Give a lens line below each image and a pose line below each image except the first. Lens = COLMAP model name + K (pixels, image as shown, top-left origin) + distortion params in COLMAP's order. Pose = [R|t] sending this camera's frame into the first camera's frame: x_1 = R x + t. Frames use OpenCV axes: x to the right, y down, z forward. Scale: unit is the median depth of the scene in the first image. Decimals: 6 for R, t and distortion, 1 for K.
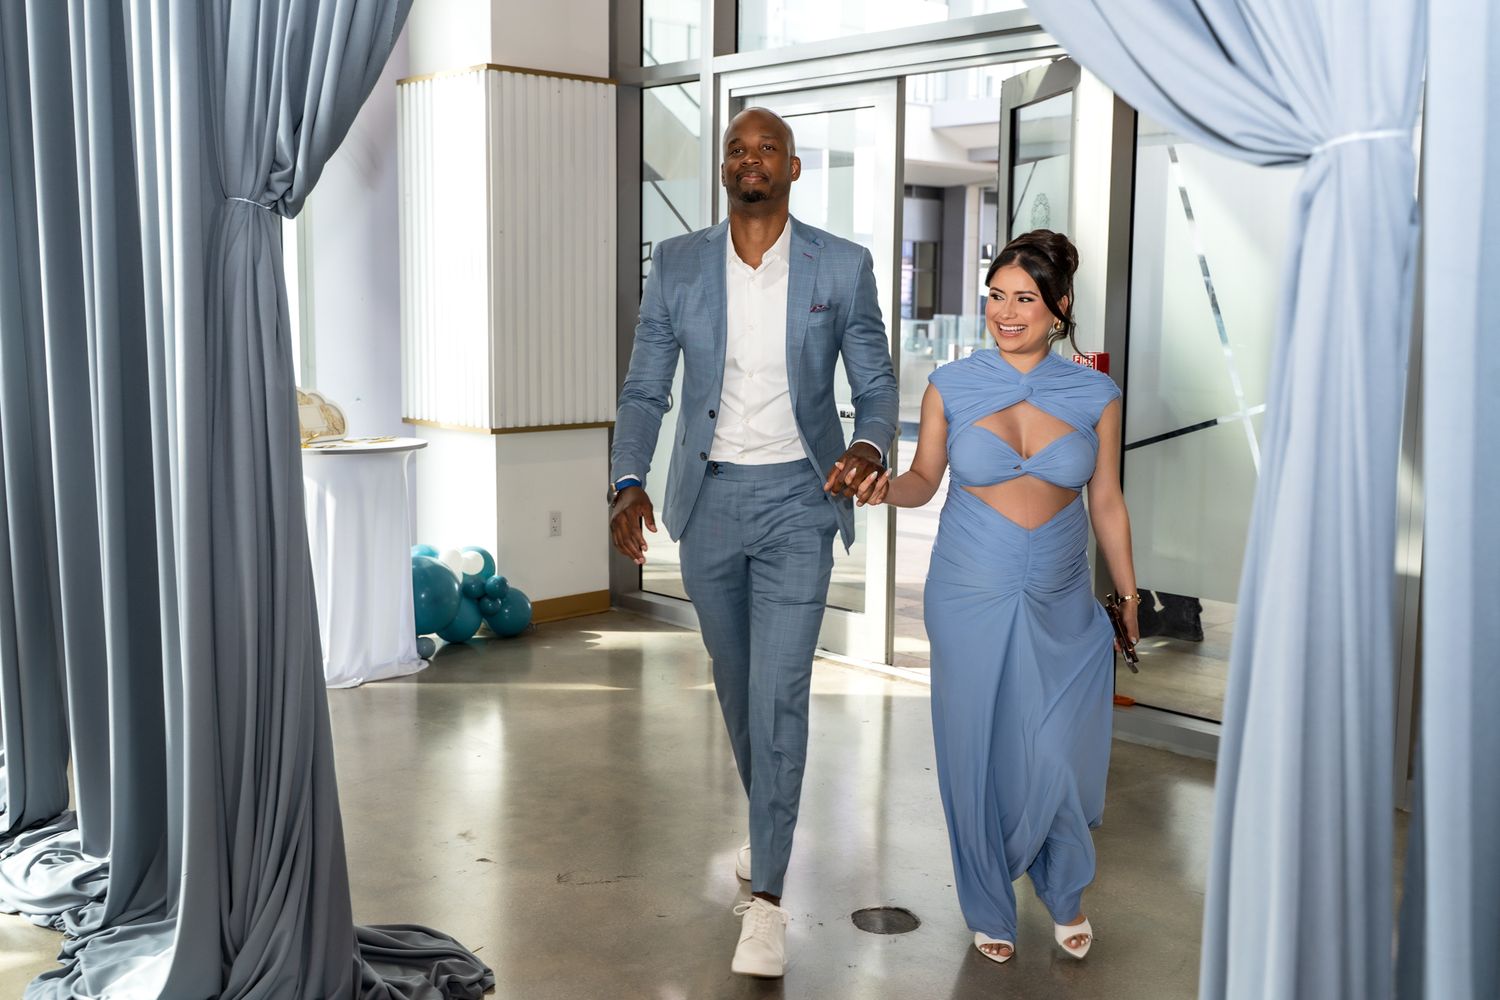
lens RADIAL K [[1541.6, 0, 727.7], [0, 1541.6, 496.8], [0, 0, 1]] dist [-0.001753, -0.013320]
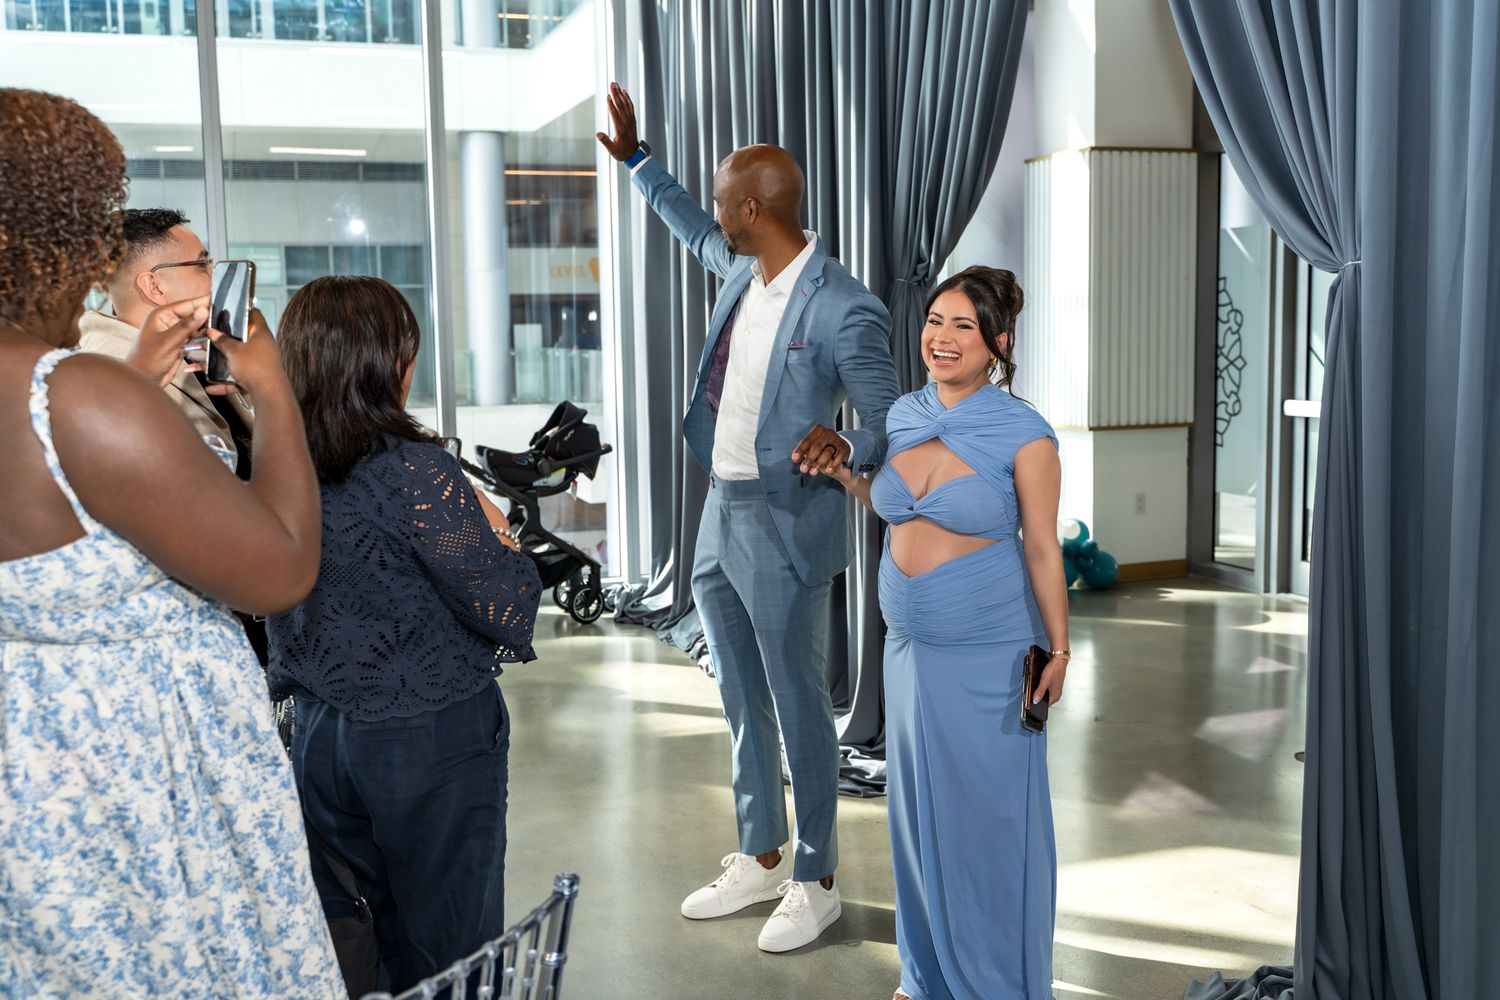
lens RADIAL K [[1543.0, 0, 750.0], [0, 1543.0, 500.0], [0, 0, 1]] dist [-0.002716, -0.012403]
pose [[0.917287, 0.021602, -0.397640, 0.103662], [-0.026120, 0.999641, -0.005949, 0.032764], [0.397369, 0.015844, 0.917522, -0.303844]]
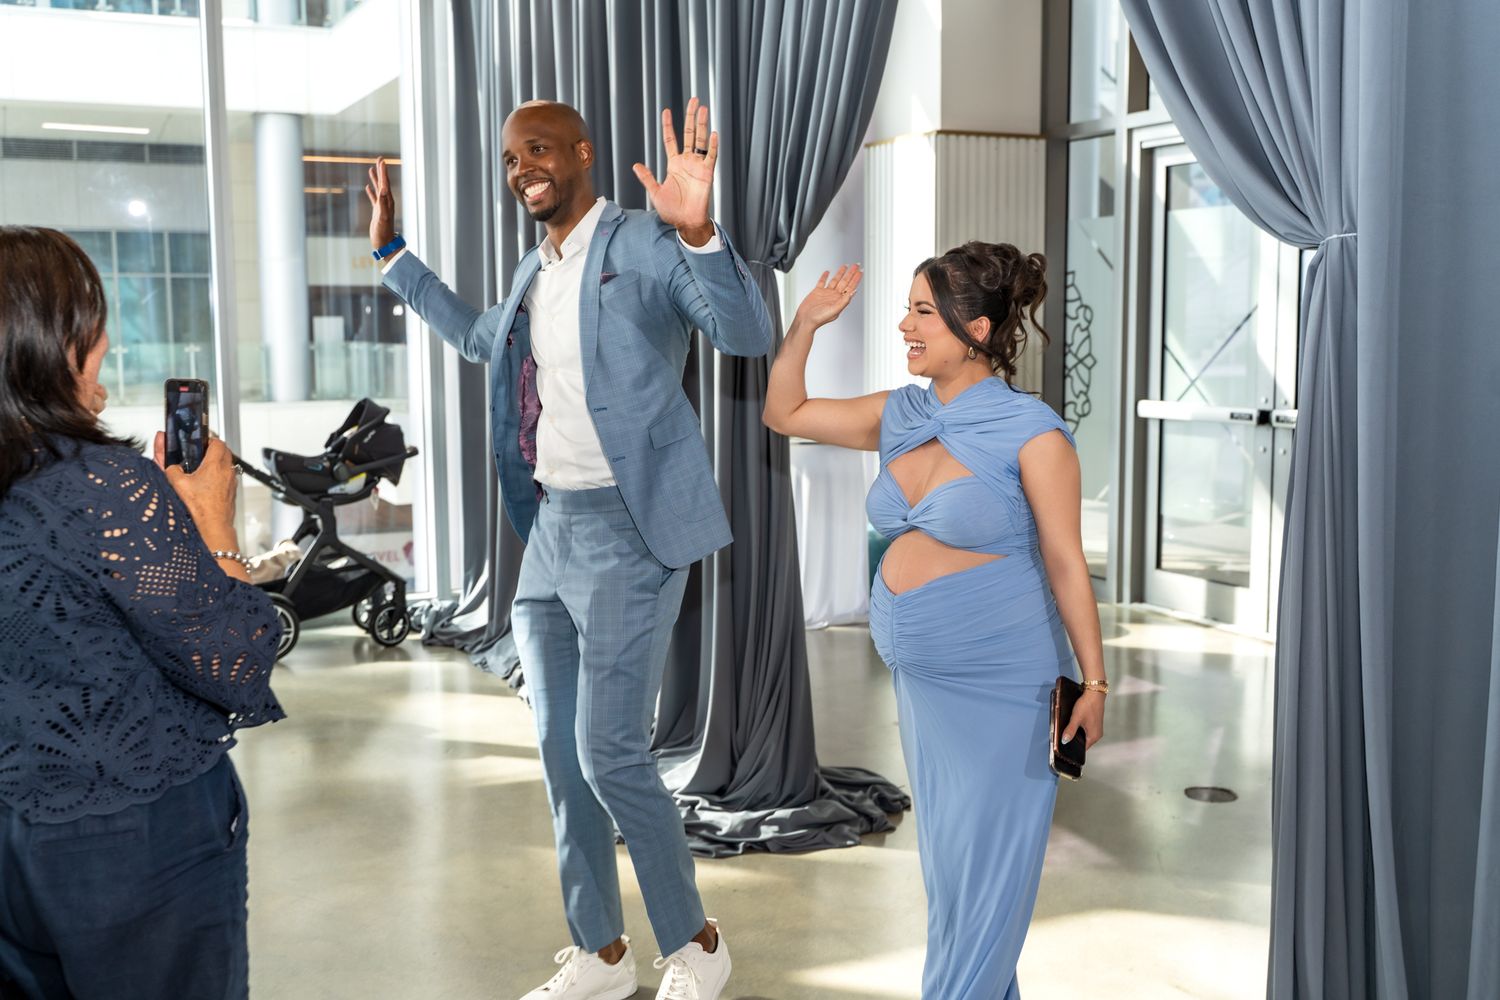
lens RADIAL K [[1543.0, 0, 750.0], [0, 1543.0, 500.0], [0, 0, 1]] dist [-0.002716, -0.012403]
pose [[0.959001, 0.019042, -0.282761, 0.053087], [-0.022020, 0.999730, -0.007359, 0.025026], [0.282544, 0.013284, 0.959162, -0.211032]]
